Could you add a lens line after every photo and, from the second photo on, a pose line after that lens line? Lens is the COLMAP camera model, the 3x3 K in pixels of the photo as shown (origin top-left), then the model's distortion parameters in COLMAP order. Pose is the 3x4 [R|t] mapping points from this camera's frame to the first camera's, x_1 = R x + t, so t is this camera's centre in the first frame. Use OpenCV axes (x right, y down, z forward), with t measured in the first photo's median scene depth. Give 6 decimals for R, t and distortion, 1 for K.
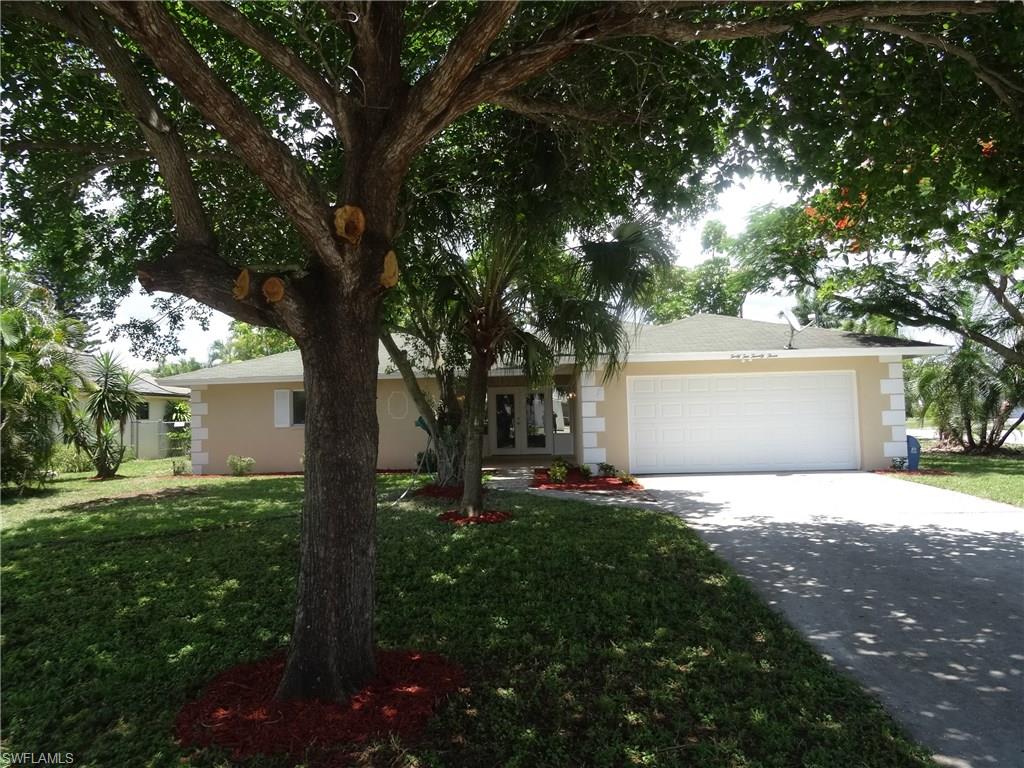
lens RADIAL K [[736.4, 0, 512.0], [0, 736.4, 384.0], [0, 0, 1]] dist [-0.001016, 0.002274]
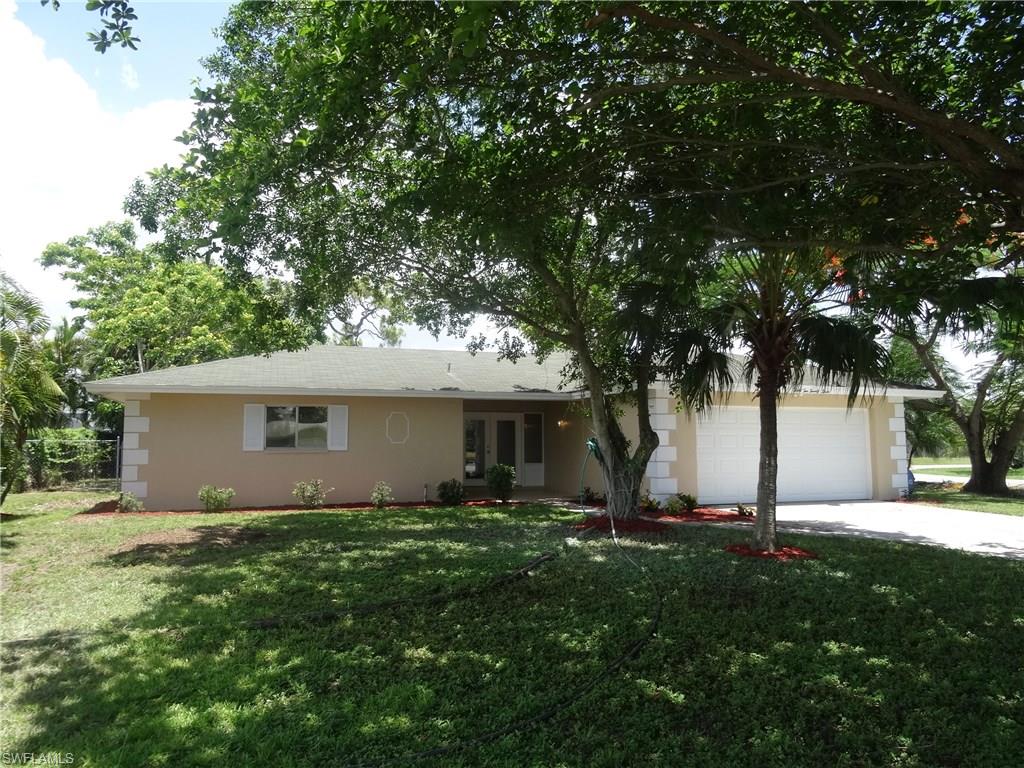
lens RADIAL K [[736.4, 0, 512.0], [0, 736.4, 384.0], [0, 0, 1]] dist [-0.001016, 0.002274]
pose [[0.924399, 0.053732, 0.377623, -0.445791], [-0.036913, 0.997983, -0.051641, 0.021432], [-0.379636, 0.033798, 0.924518, 0.182437]]
